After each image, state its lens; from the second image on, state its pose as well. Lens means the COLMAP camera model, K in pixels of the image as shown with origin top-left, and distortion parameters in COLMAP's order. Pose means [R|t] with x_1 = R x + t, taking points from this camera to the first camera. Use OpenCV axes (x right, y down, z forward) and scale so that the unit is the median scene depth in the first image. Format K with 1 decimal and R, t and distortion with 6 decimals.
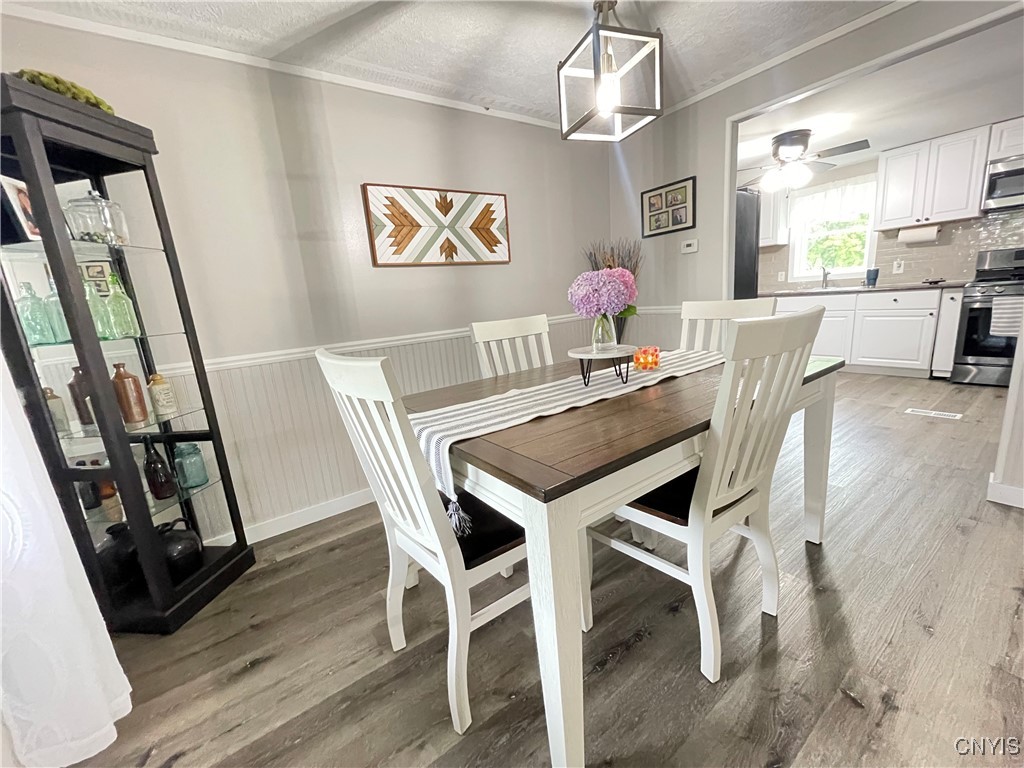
lens RADIAL K [[410.6, 0, 511.1], [0, 410.6, 386.6], [0, 0, 1]] dist [-0.003304, -0.000405]
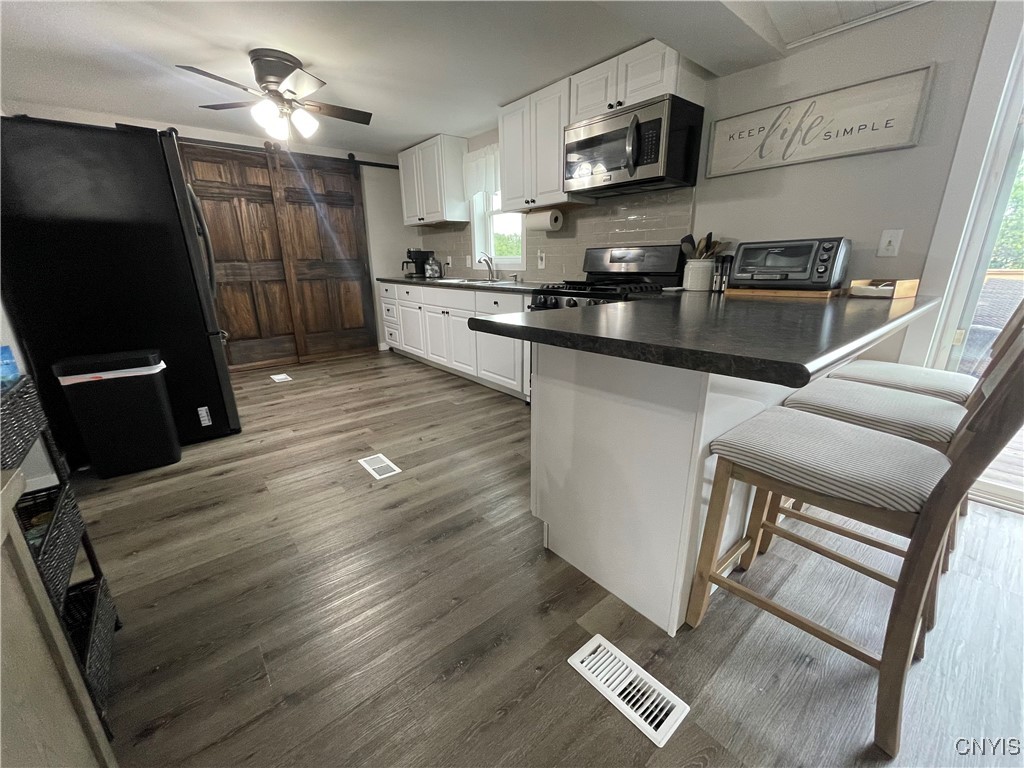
lens RADIAL K [[410.6, 0, 512.8], [0, 410.6, 384.8], [0, 0, 1]] dist [-0.003304, -0.000405]
pose [[0.994071, 0.052345, 0.095305, 0.914358], [-0.059528, 0.995468, 0.074156, -0.115315], [-0.090992, -0.079390, 0.992682, 0.193871]]
